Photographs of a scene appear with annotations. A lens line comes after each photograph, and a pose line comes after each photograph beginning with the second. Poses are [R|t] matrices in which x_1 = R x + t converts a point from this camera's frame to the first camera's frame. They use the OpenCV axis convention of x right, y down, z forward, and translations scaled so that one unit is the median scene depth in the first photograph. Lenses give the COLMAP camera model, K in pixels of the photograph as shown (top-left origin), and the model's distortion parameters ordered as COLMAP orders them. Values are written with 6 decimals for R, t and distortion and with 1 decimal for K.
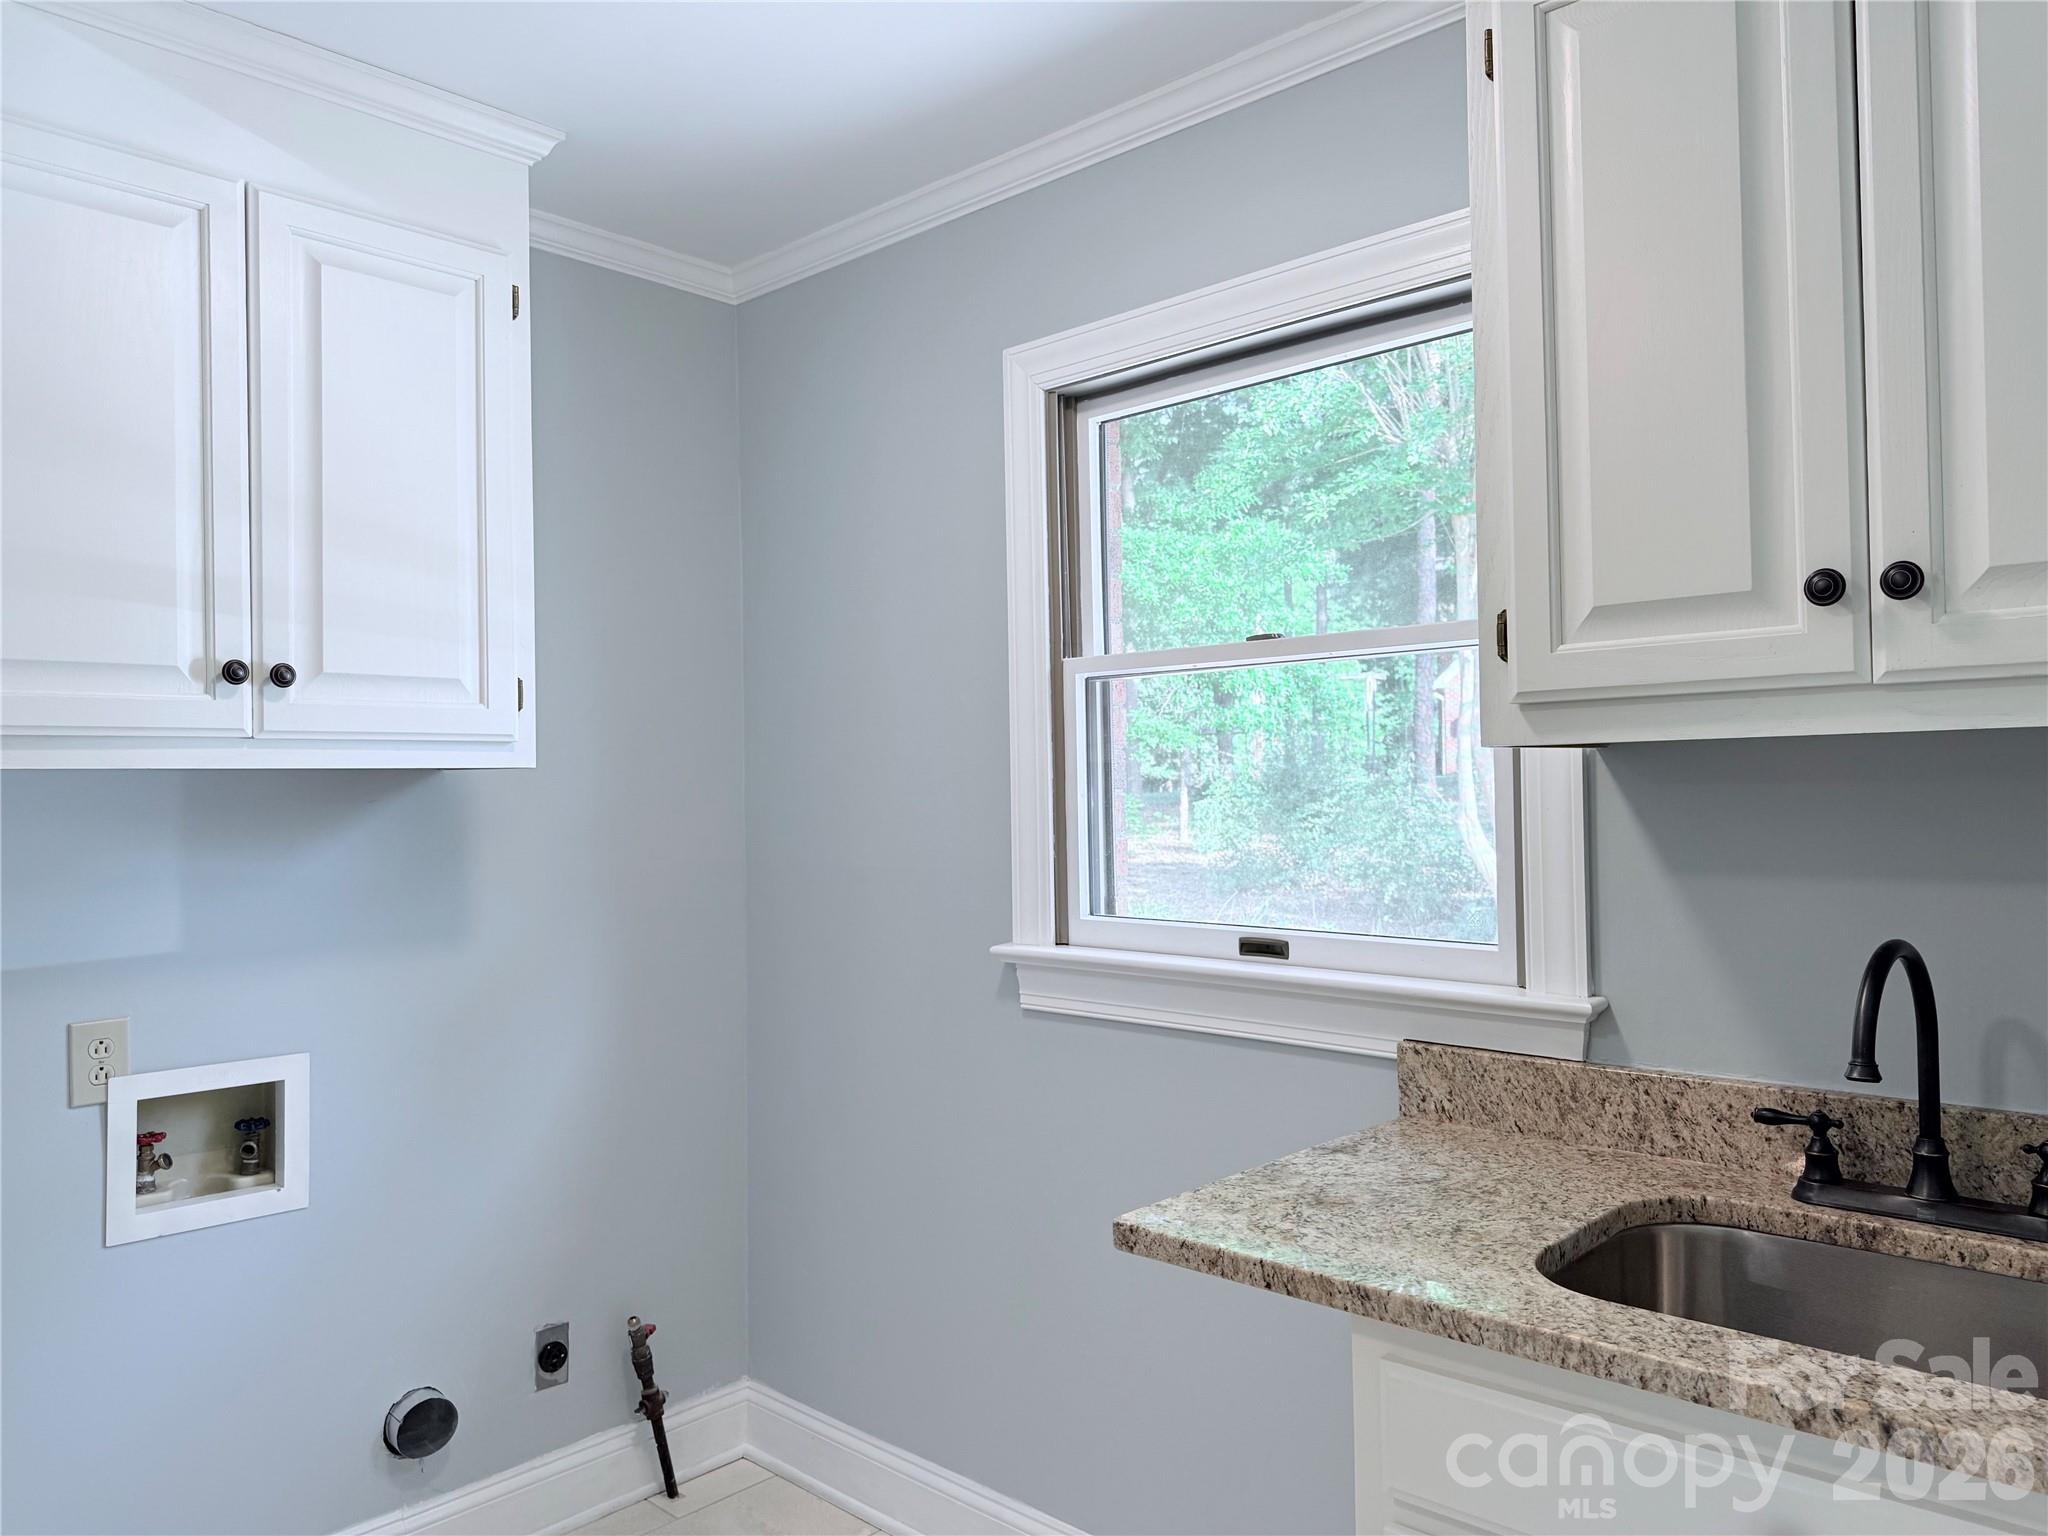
lens RADIAL K [[1437.1, 0, 1019.0], [0, 1437.1, 758.2], [0, 0, 1]] dist [0.052130, -0.061002]
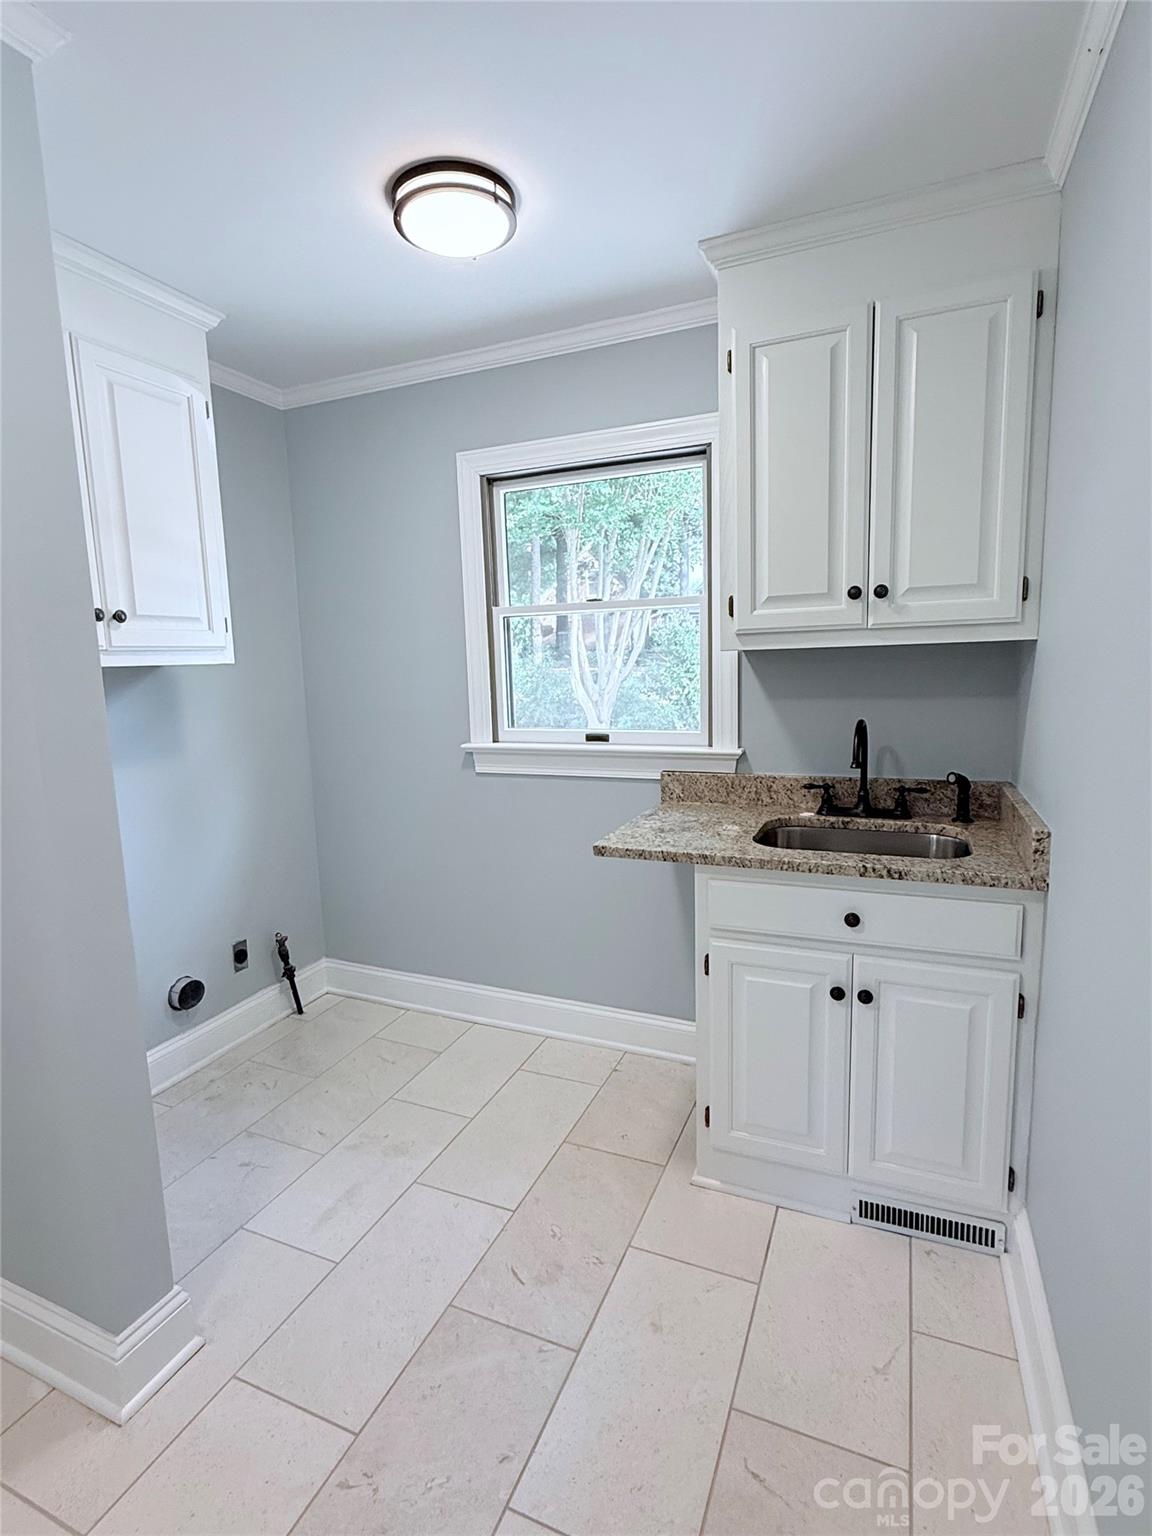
lens RADIAL K [[763.6, 0, 564.2], [0, 763.6, 760.4], [0, 0, 1]] dist [-0.000111, 0.000174]
pose [[0.942152, -0.056563, 0.330380, -0.319452], [0.008344, 0.989311, 0.145580, -0.012653], [-0.335083, -0.134401, 0.932553, -0.147466]]
